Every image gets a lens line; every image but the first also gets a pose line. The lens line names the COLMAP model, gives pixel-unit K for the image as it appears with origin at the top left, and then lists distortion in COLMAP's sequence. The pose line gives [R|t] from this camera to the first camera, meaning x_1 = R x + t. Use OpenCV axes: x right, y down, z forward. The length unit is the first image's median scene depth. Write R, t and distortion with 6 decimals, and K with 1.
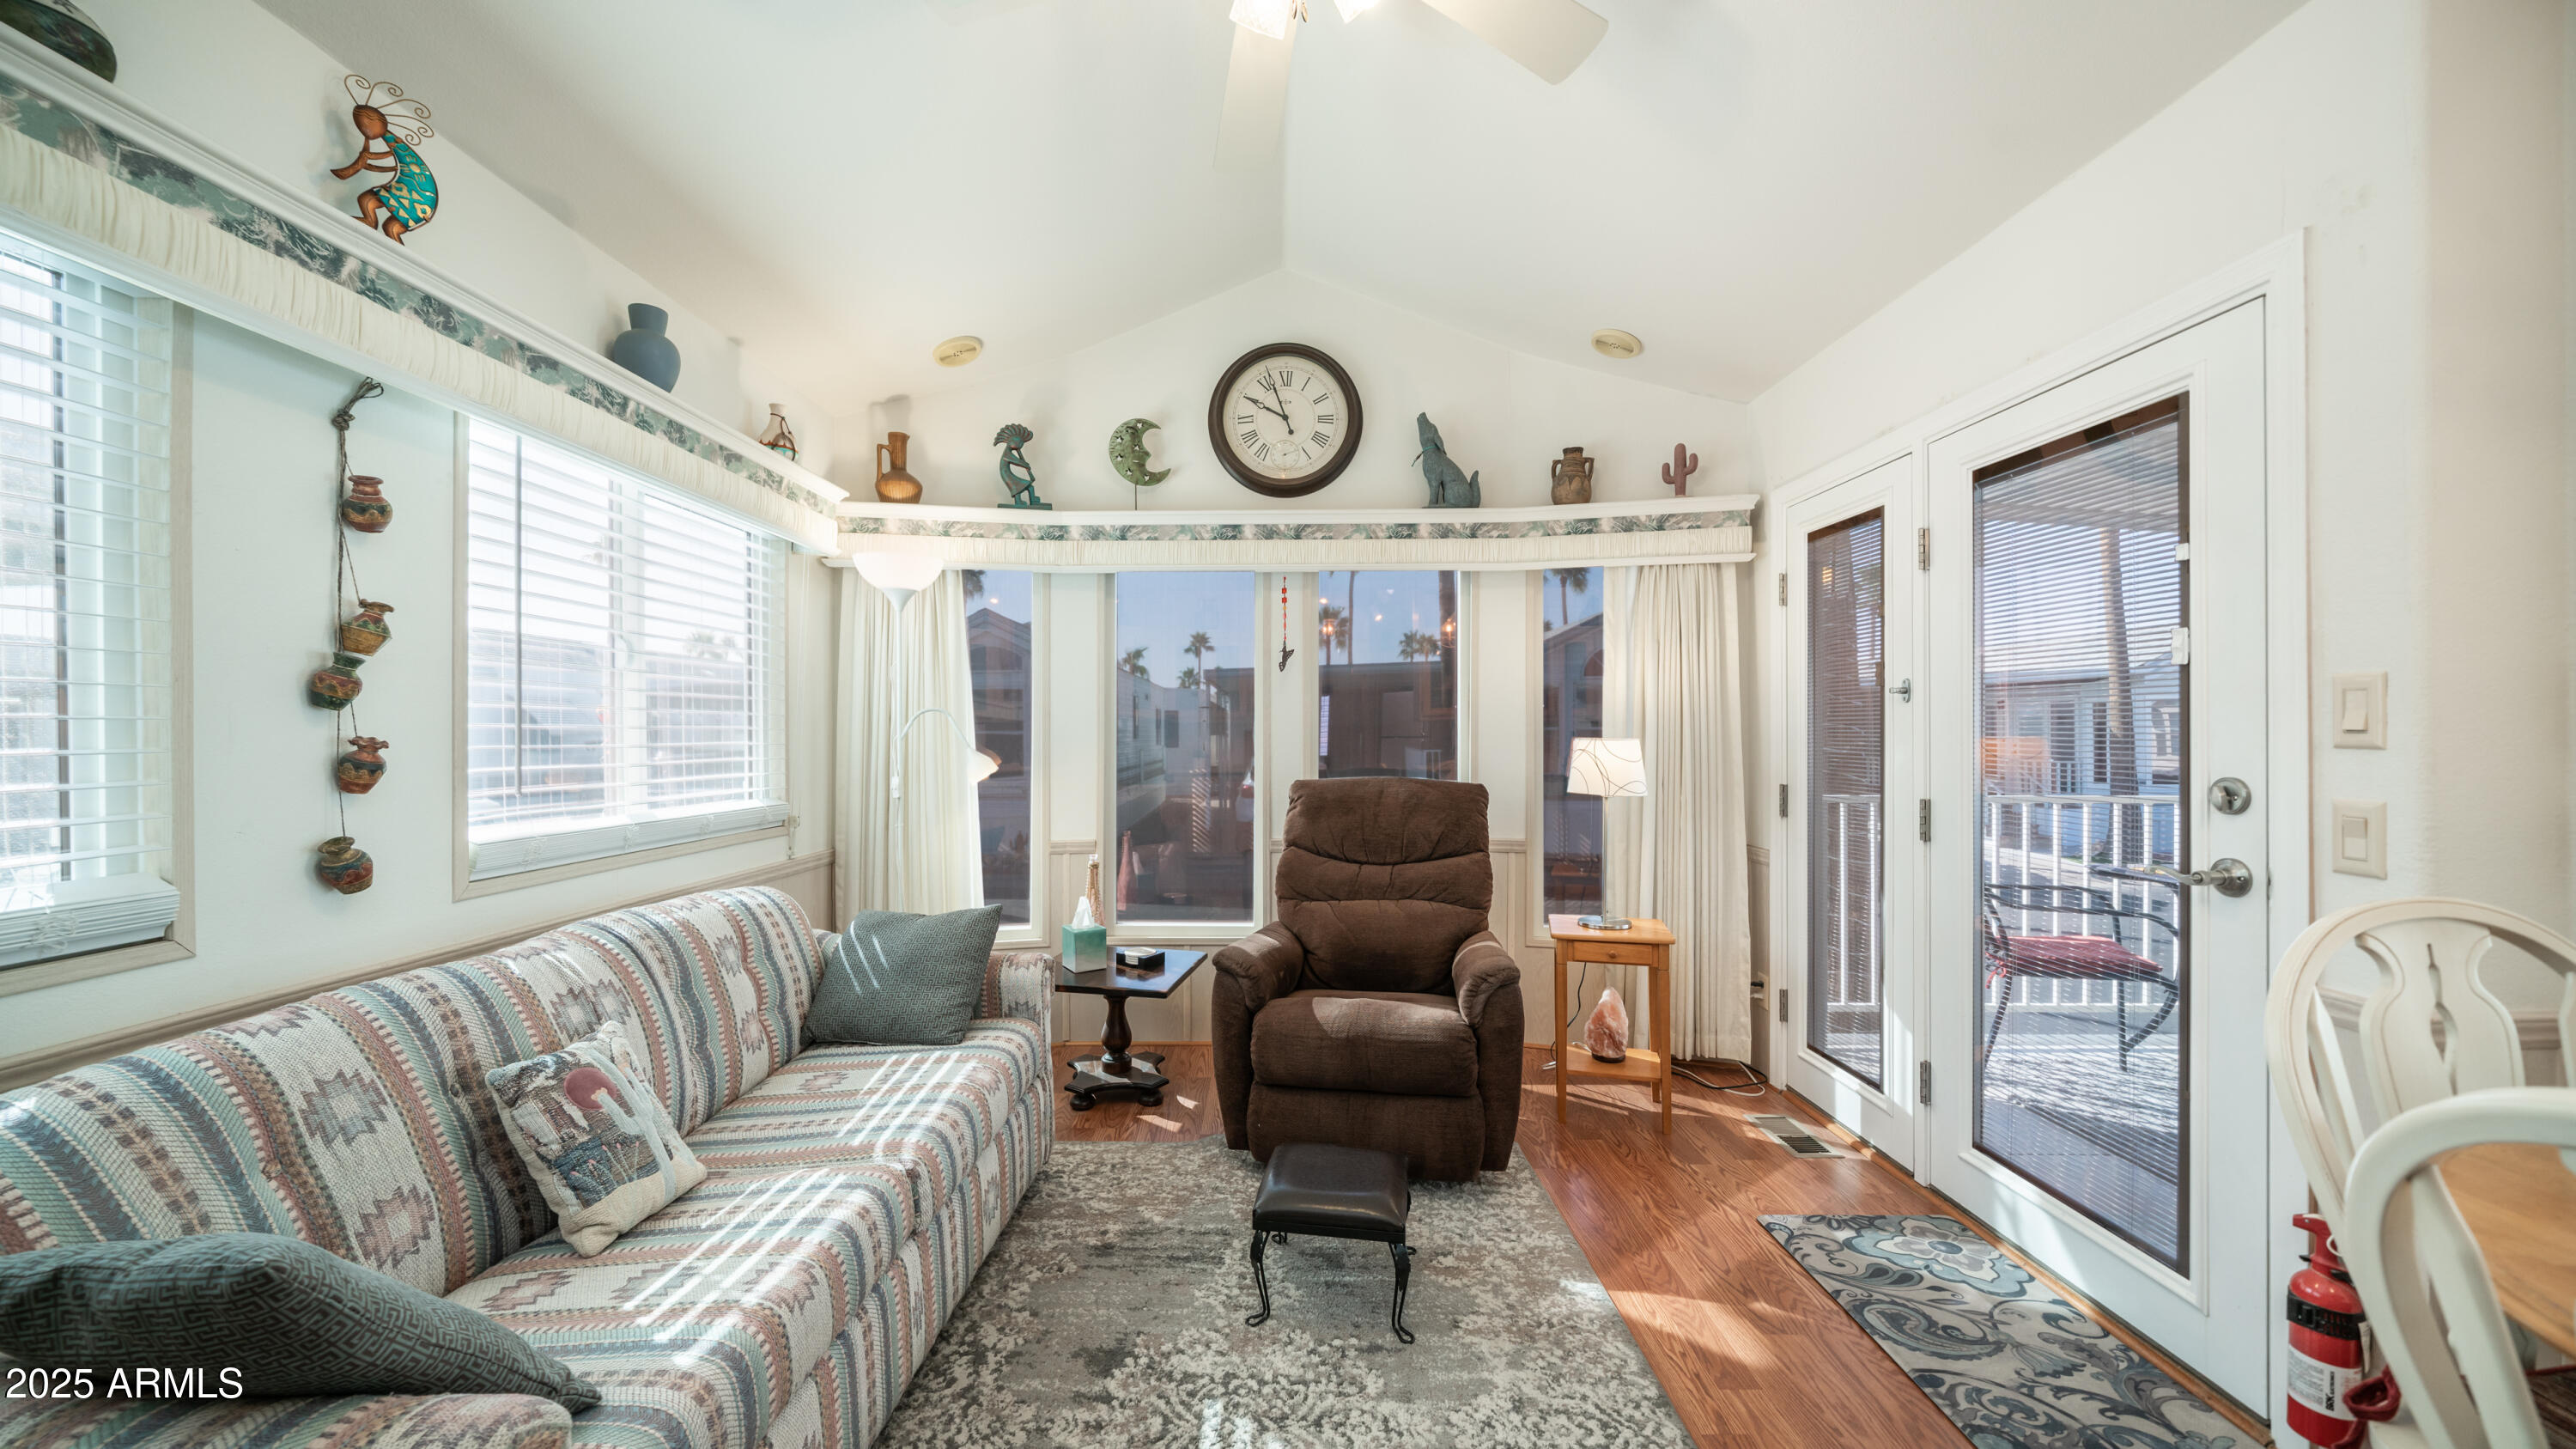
lens RADIAL K [[993.5, 0, 1205.3], [0, 993.5, 720.3], [0, 0, 1]] dist [0.001482, -0.000022]
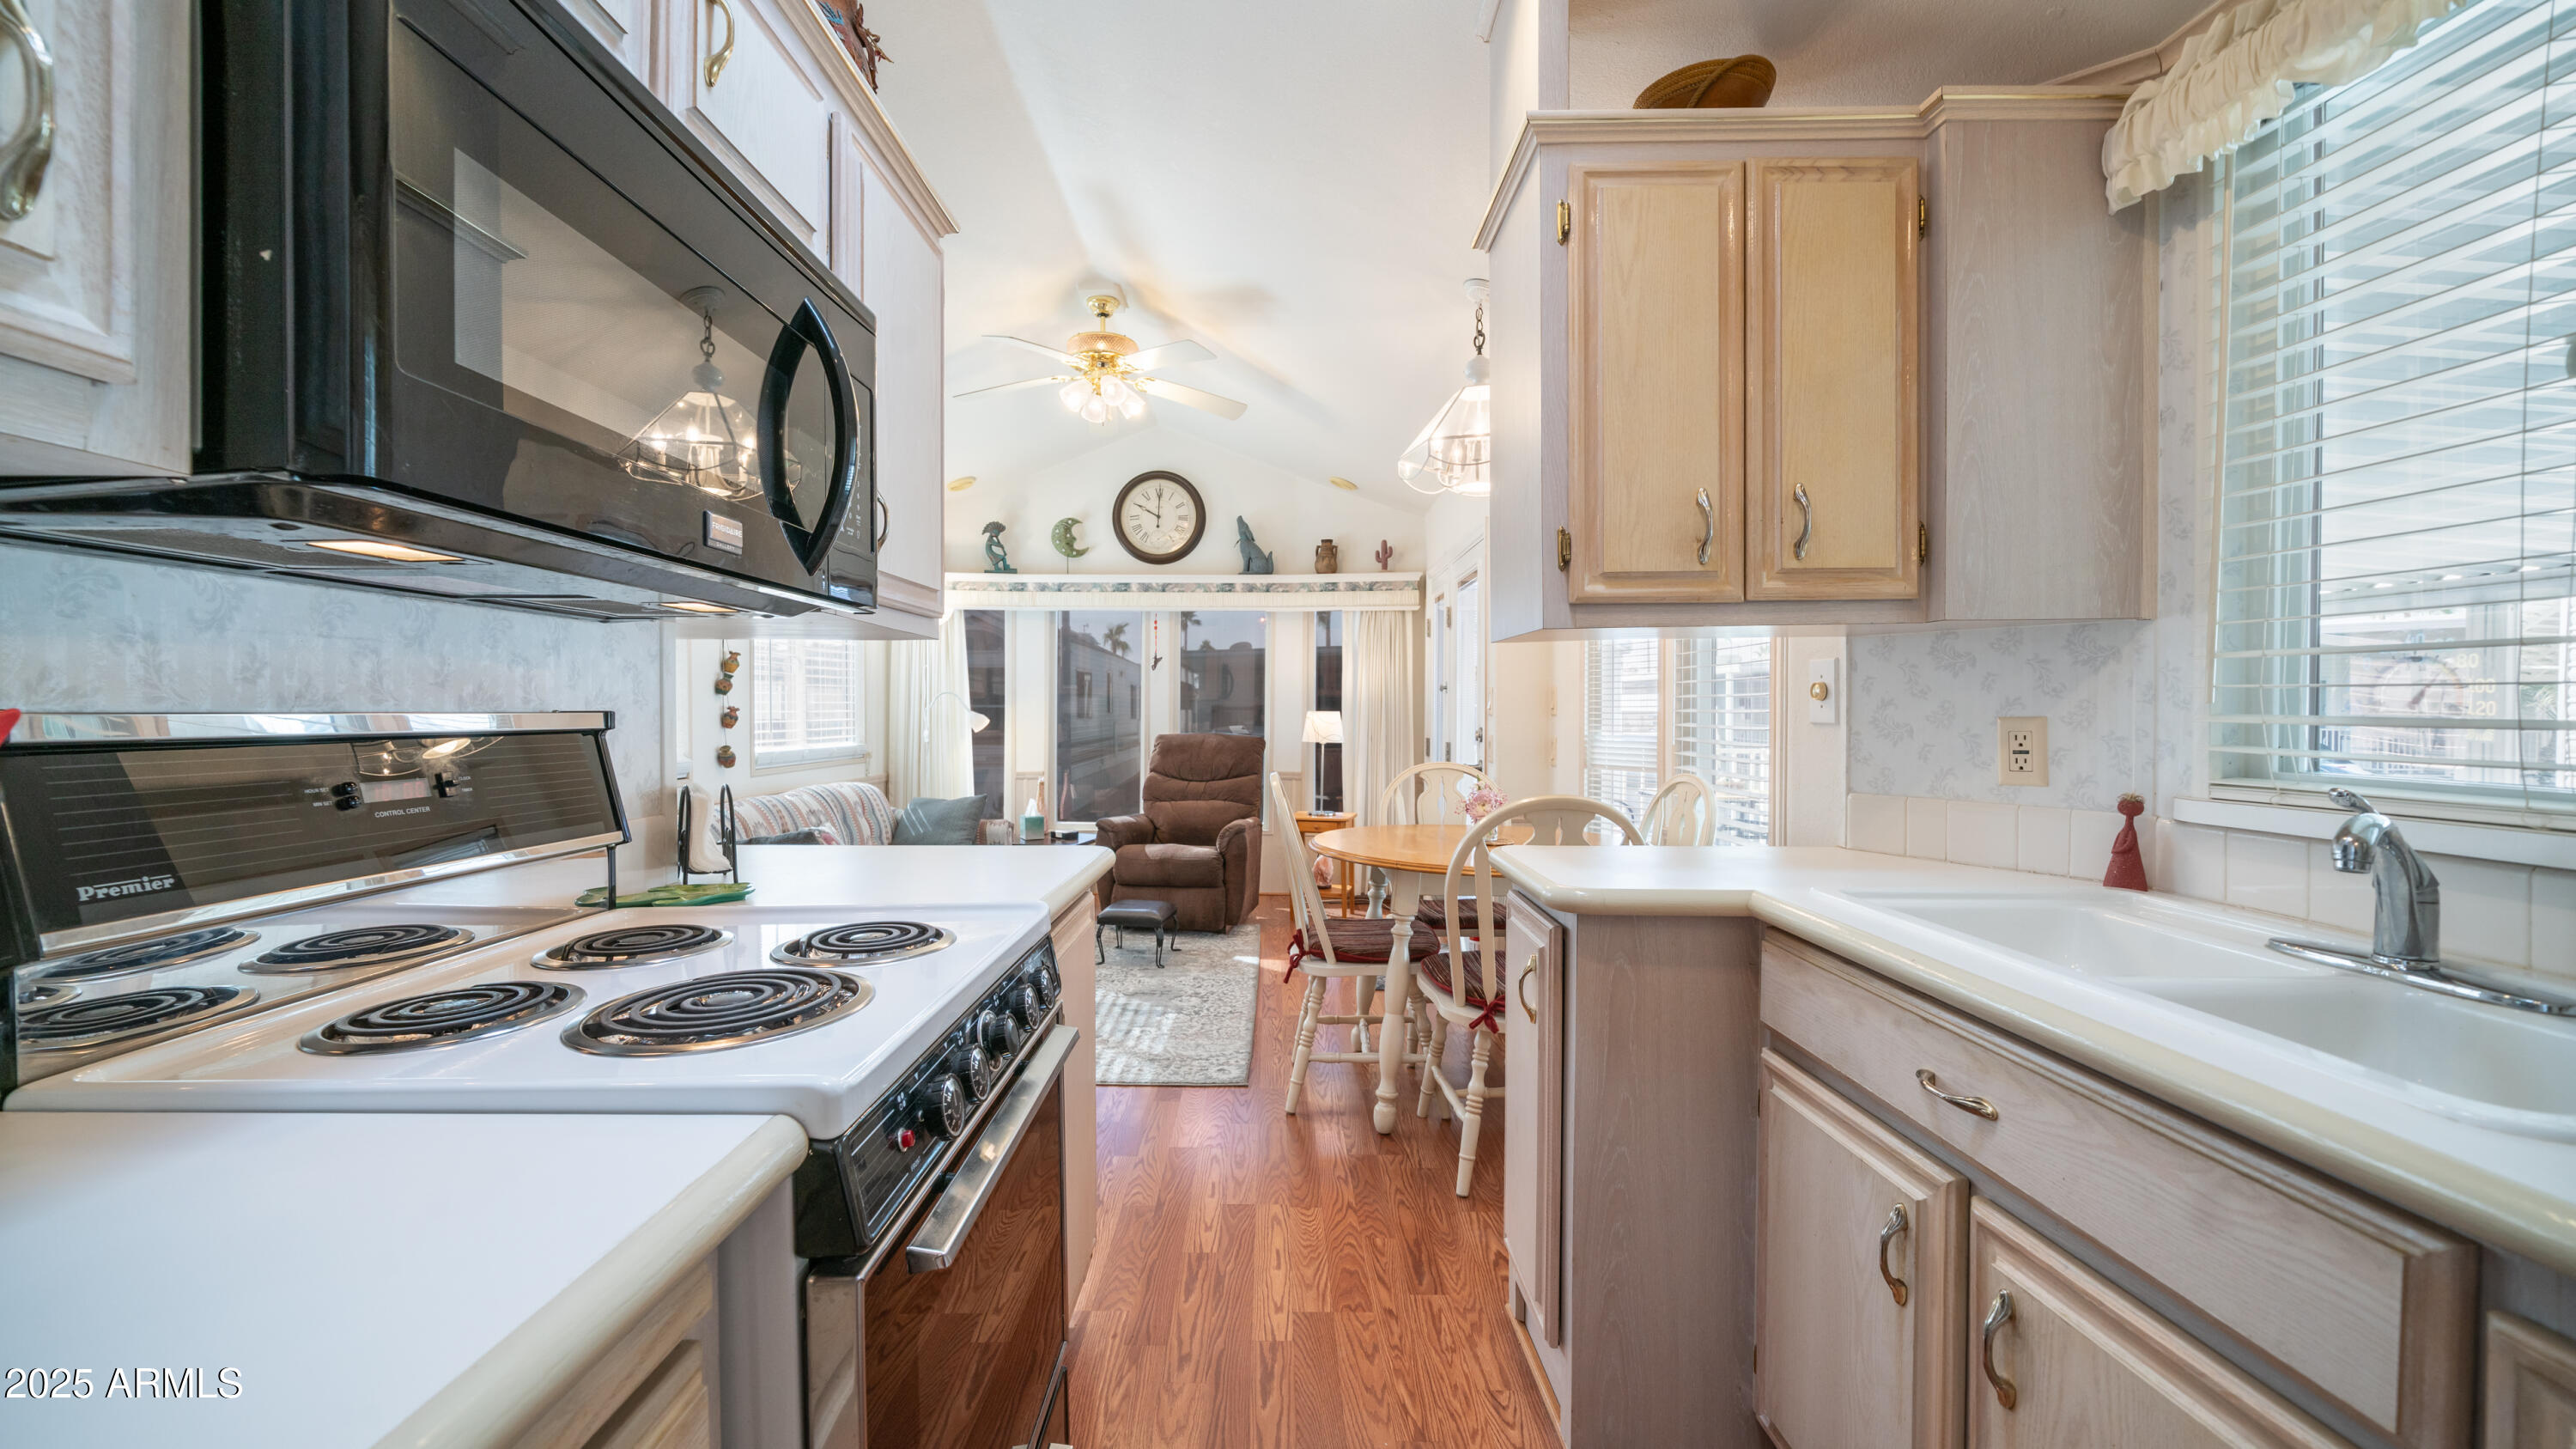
lens RADIAL K [[993.5, 0, 1205.3], [0, 993.5, 718.6], [0, 0, 1]] dist [0.001482, -0.000022]
pose [[0.999855, 0.006999, 0.015494, 0.139295], [-0.007380, 0.999669, 0.024662, -0.010215], [-0.015316, -0.024772, 0.999576, -0.687305]]
